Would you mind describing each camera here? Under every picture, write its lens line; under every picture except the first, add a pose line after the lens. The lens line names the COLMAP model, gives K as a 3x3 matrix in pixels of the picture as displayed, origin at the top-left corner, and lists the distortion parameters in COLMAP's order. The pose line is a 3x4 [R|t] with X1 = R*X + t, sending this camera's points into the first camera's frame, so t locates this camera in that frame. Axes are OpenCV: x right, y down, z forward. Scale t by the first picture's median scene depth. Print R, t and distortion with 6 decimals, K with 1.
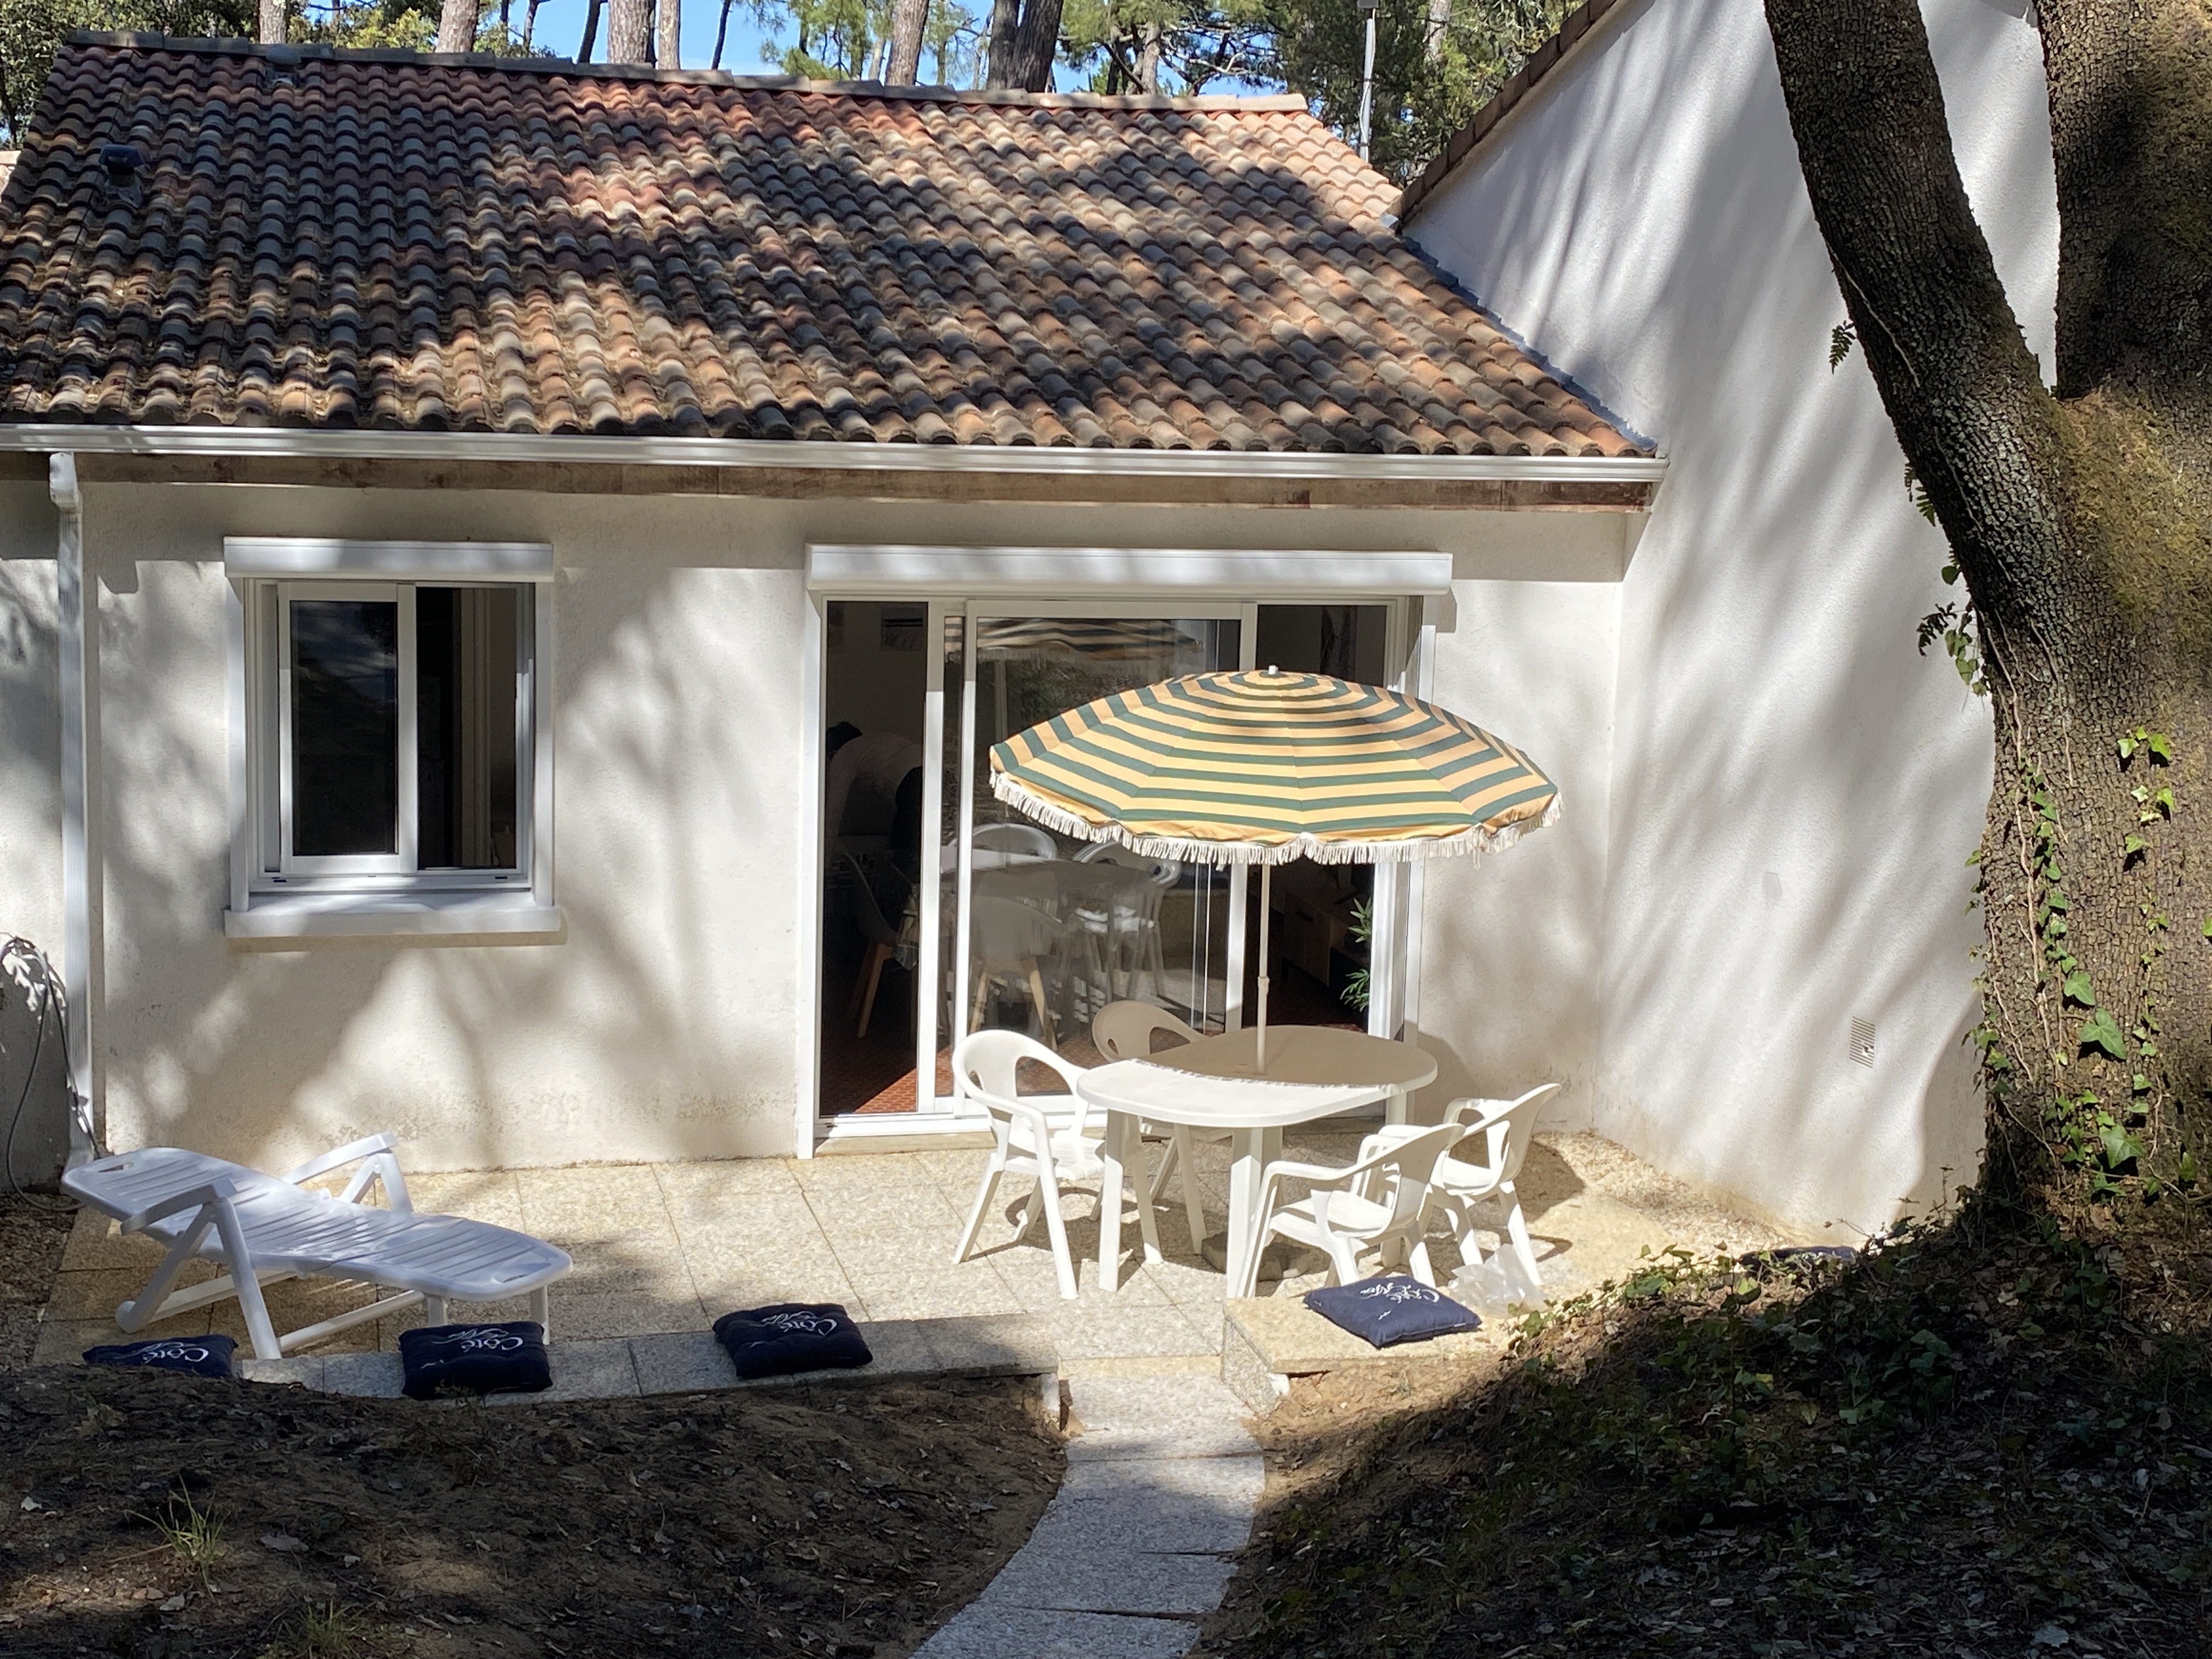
lens RADIAL K [[2935.6, 0, 1101.3], [0, 2935.6, 815.0], [0, 0, 1]] dist [0.143151, 0.000000]
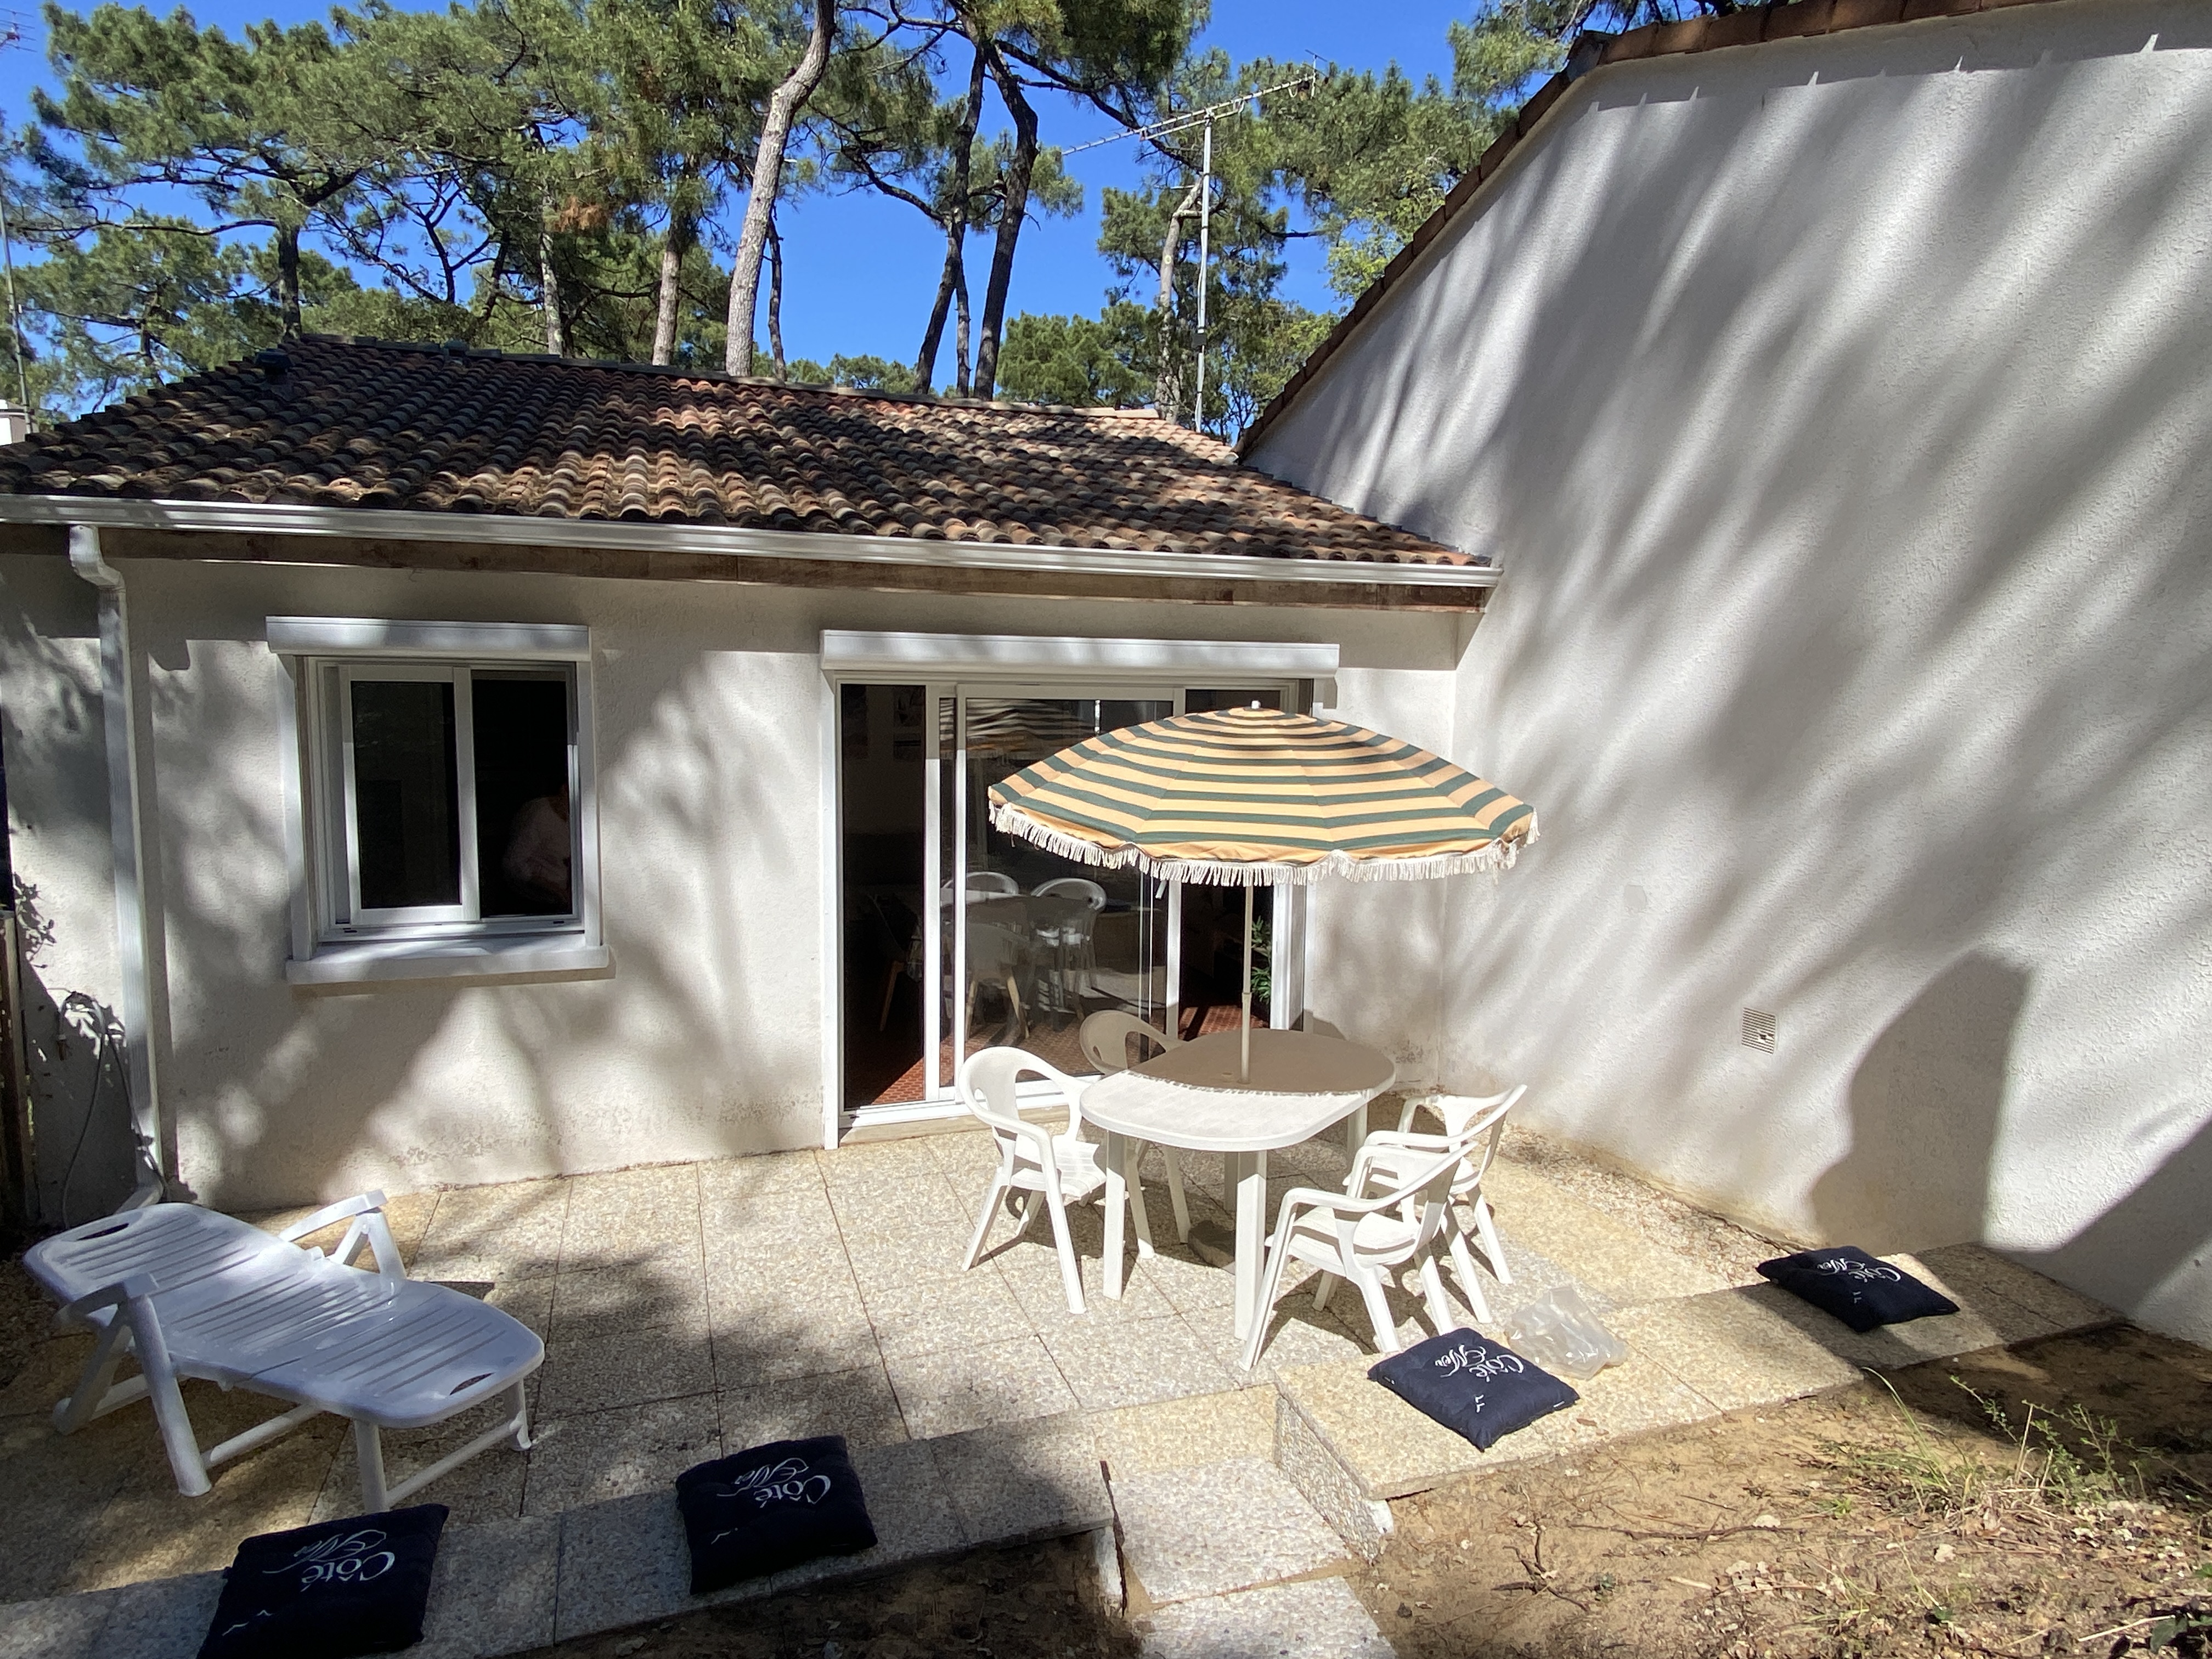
lens RADIAL K [[1275.1, 0, 1114.7], [0, 1275.1, 846.3], [0, 0, 1]] dist [0.023471, -0.006167]
pose [[0.995793, -0.025160, 0.088112, -0.030313], [0.027279, 0.999365, -0.022930, 0.009809], [-0.087479, 0.025238, 0.995847, 0.487826]]
